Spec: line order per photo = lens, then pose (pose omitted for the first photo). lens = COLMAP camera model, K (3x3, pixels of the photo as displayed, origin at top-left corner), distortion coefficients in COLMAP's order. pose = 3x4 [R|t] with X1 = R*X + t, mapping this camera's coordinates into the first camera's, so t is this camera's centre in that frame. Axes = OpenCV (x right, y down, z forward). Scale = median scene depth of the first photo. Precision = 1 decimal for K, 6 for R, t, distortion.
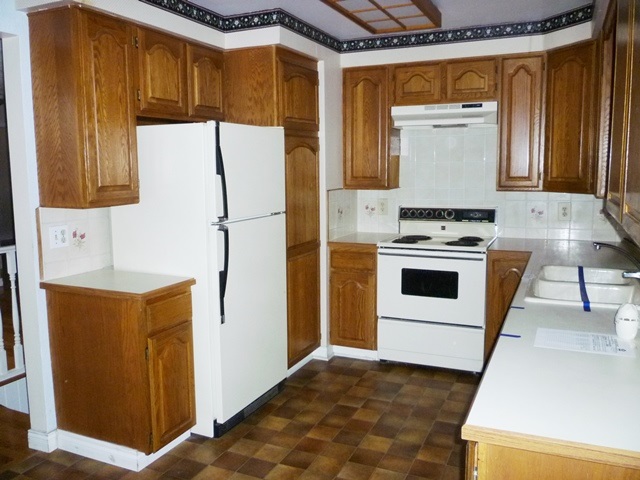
lens RADIAL K [[551.8, 0, 314.4], [0, 551.8, 239.8], [0, 0, 1]] dist [-0.063866, 0.005444]
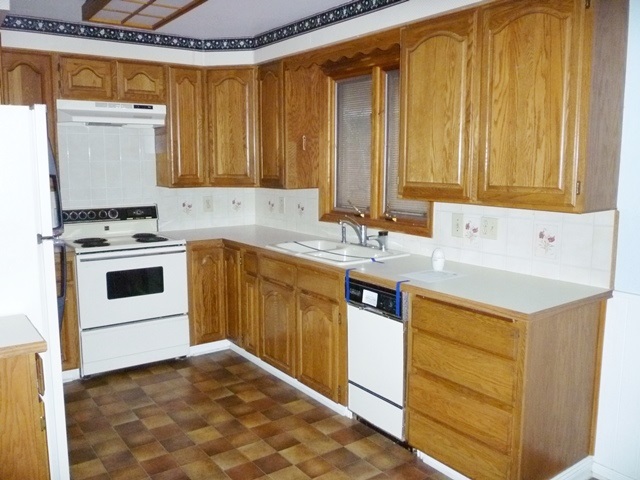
lens RADIAL K [[551.8, 0, 316.8], [0, 551.8, 237.7], [0, 0, 1]] dist [-0.063866, 0.005444]
pose [[0.490672, -0.101520, 0.865410, -0.476731], [0.105915, 0.992774, 0.056410, -0.022280], [-0.864883, 0.063981, 0.497879, 0.215268]]
